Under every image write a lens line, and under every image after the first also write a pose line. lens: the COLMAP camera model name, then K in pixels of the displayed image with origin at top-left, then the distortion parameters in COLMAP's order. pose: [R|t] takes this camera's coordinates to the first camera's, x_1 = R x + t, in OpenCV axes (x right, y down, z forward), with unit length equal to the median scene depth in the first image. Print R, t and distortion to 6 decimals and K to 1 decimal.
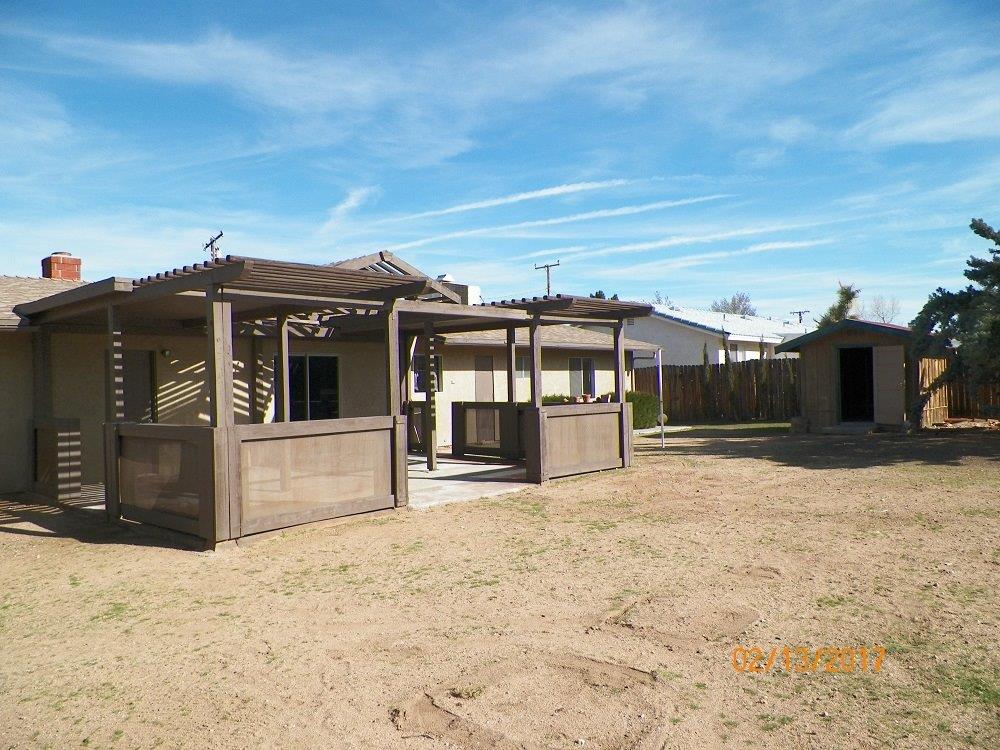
lens RADIAL K [[766.0, 0, 500.0], [0, 766.0, 375.0], [0, 0, 1]] dist [-0.003130, 0.000176]
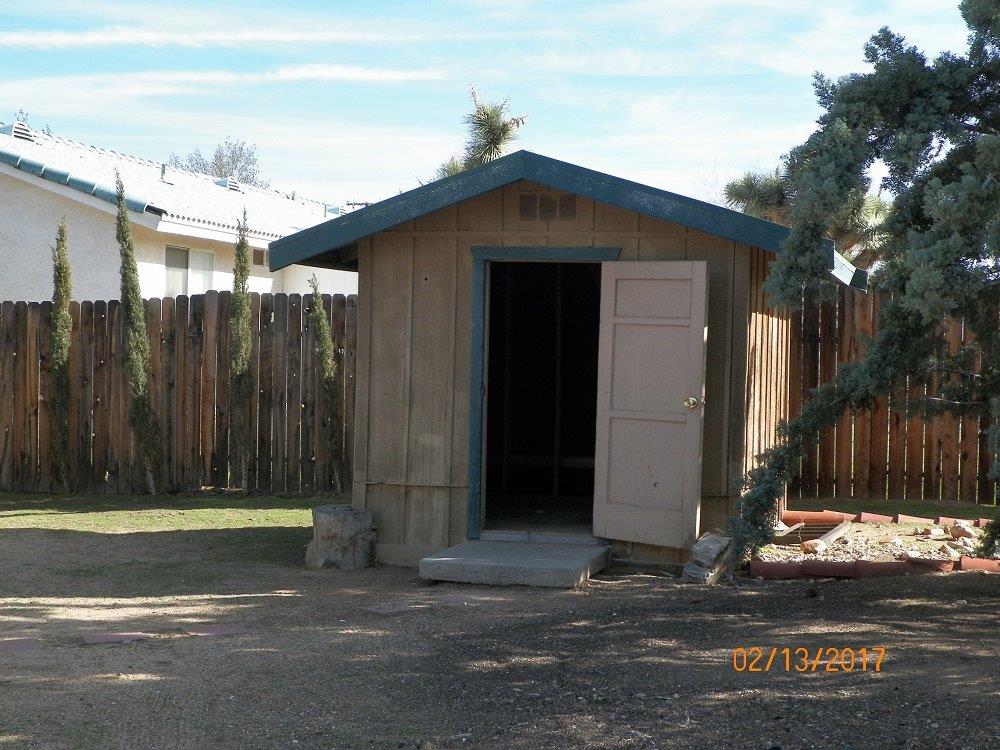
lens RADIAL K [[1660.0, 0, 500.0], [0, 1660.0, 375.0], [0, 0, 1]] dist [-0.006143, -0.011348]
pose [[0.898333, 0.029592, 0.438317, 0.150731], [-0.041614, 0.998974, 0.017843, -0.004157], [-0.437340, -0.034270, 0.898643, 0.372504]]
